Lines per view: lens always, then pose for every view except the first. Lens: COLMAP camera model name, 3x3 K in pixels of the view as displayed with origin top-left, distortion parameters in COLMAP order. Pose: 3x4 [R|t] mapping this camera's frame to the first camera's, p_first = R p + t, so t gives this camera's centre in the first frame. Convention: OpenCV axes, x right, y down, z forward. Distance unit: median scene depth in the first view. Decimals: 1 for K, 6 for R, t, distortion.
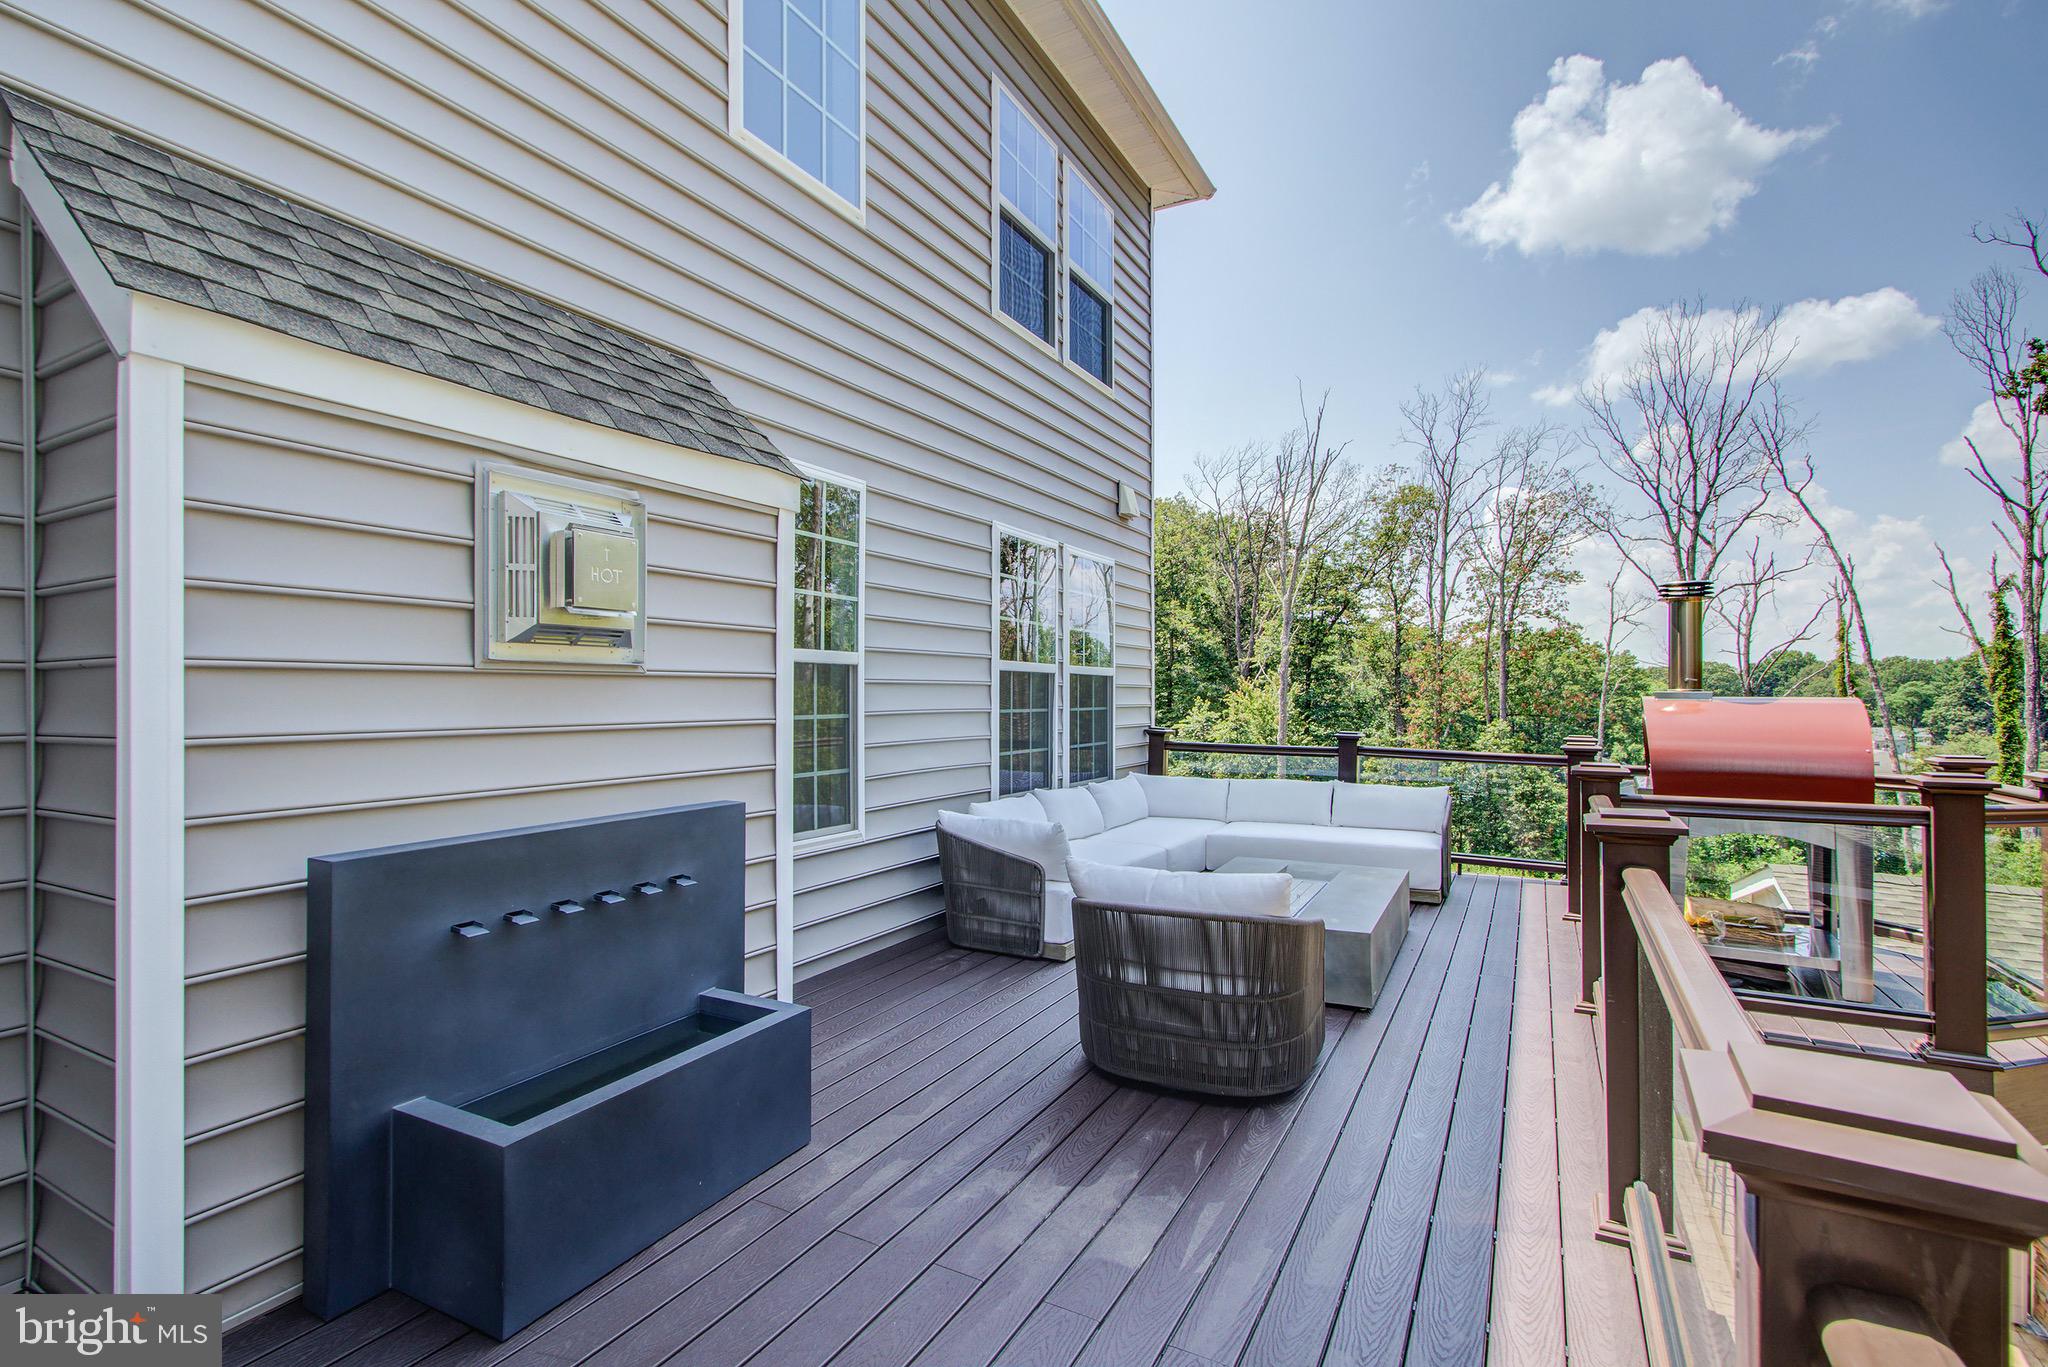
lens RADIAL K [[944.5, 0, 1021.5], [0, 944.5, 694.3], [0, 0, 1]] dist [0.003158, 0.000625]
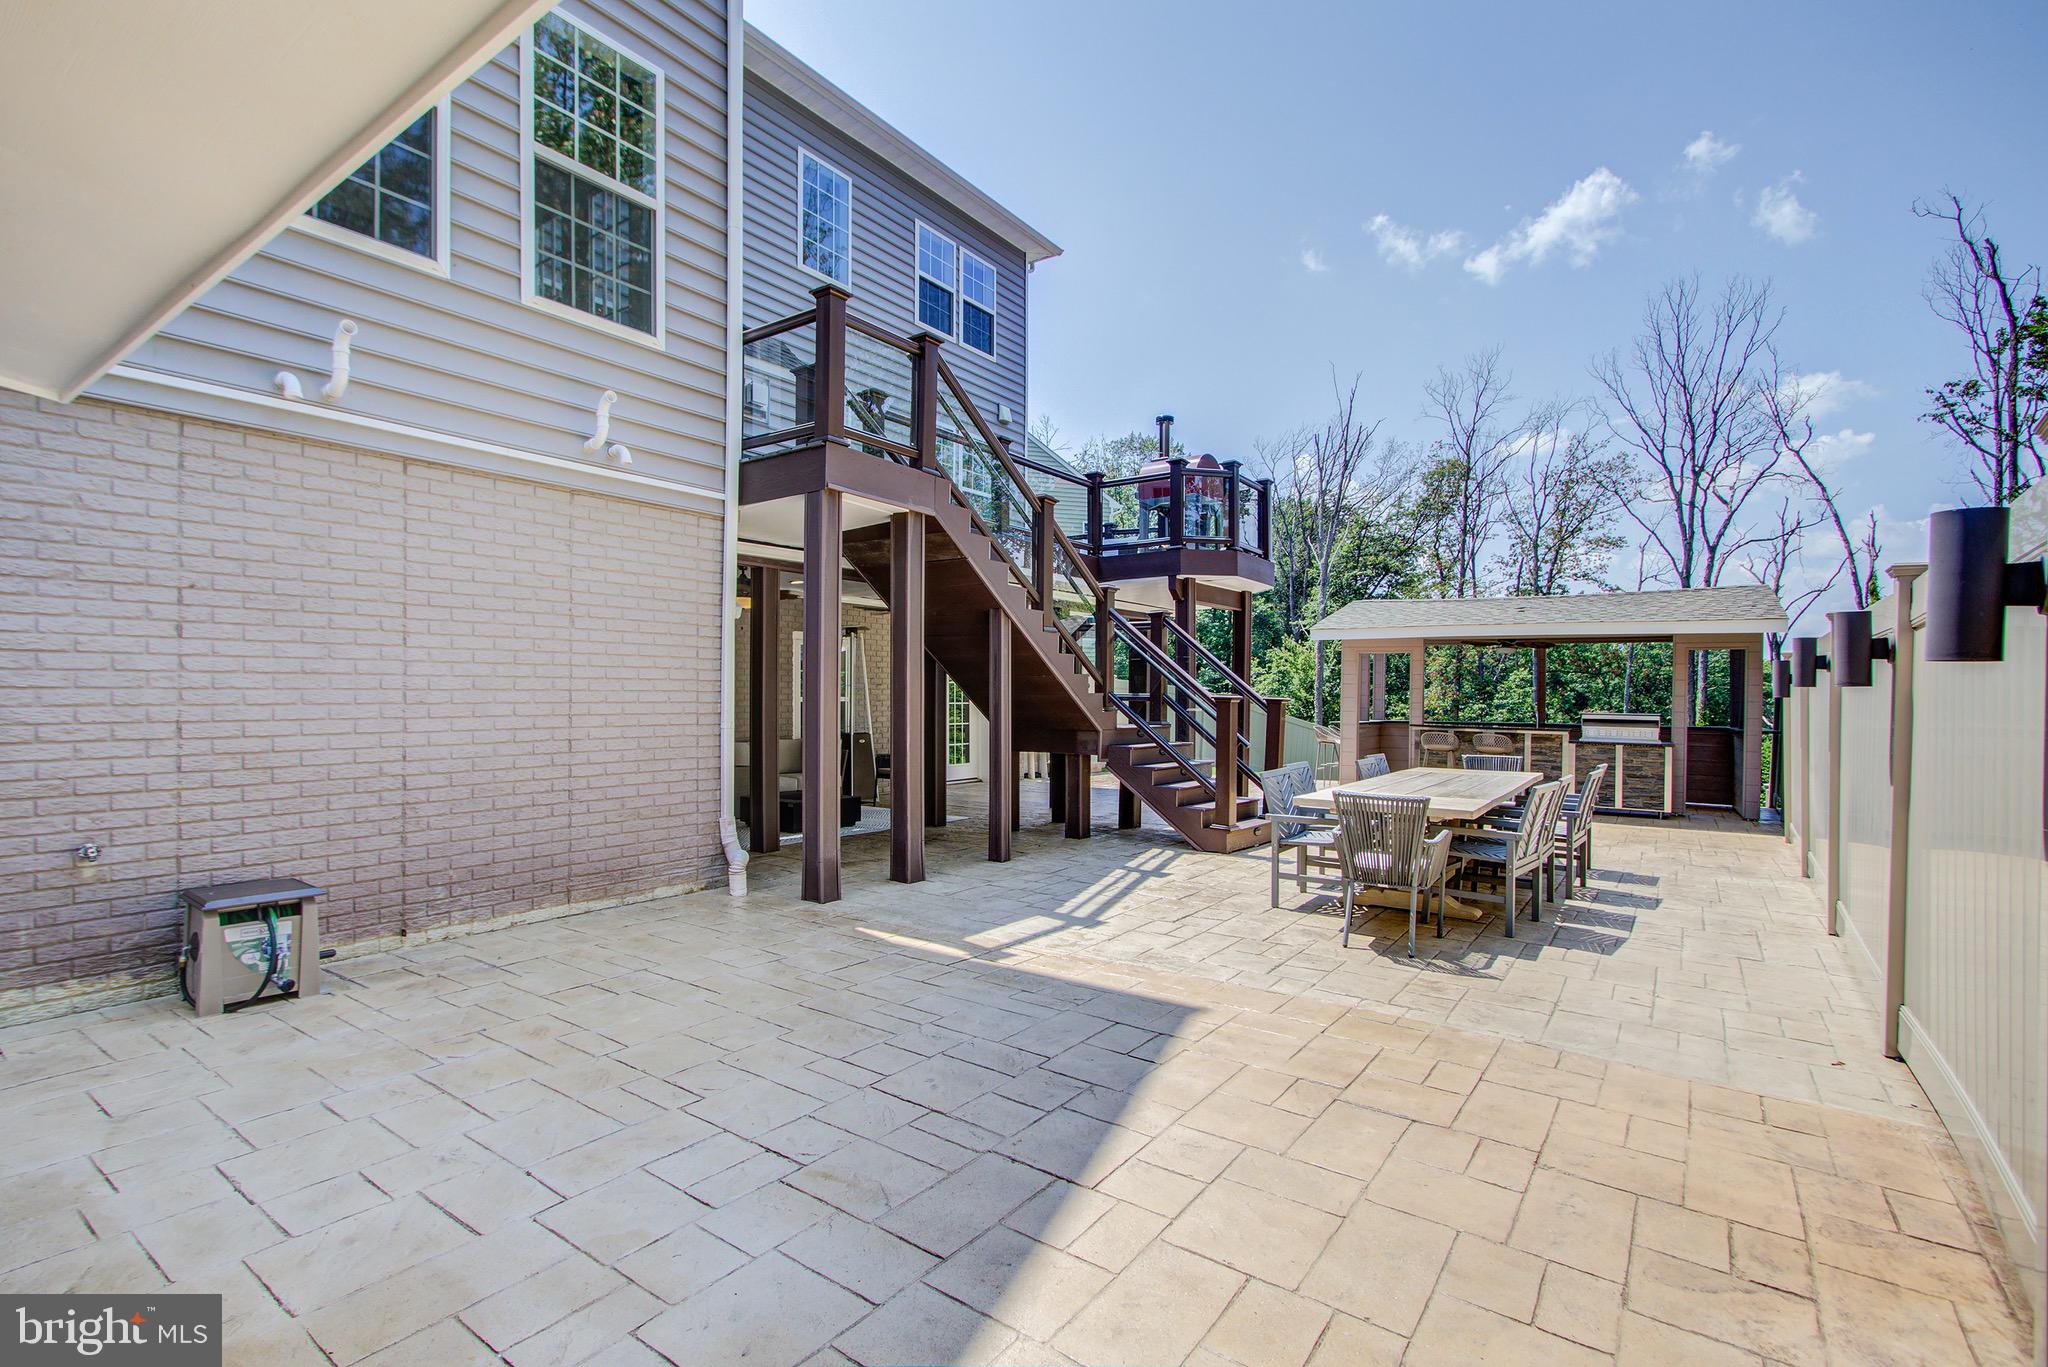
lens RADIAL K [[944.5, 0, 1018.4], [0, 944.5, 681.9], [0, 0, 1]] dist [0.003158, 0.000625]
pose [[0.993343, 0.000100, -0.115196, 0.063517], [-0.001812, 0.999889, -0.014755, 0.066159], [0.115182, 0.014865, 0.993233, -0.162637]]
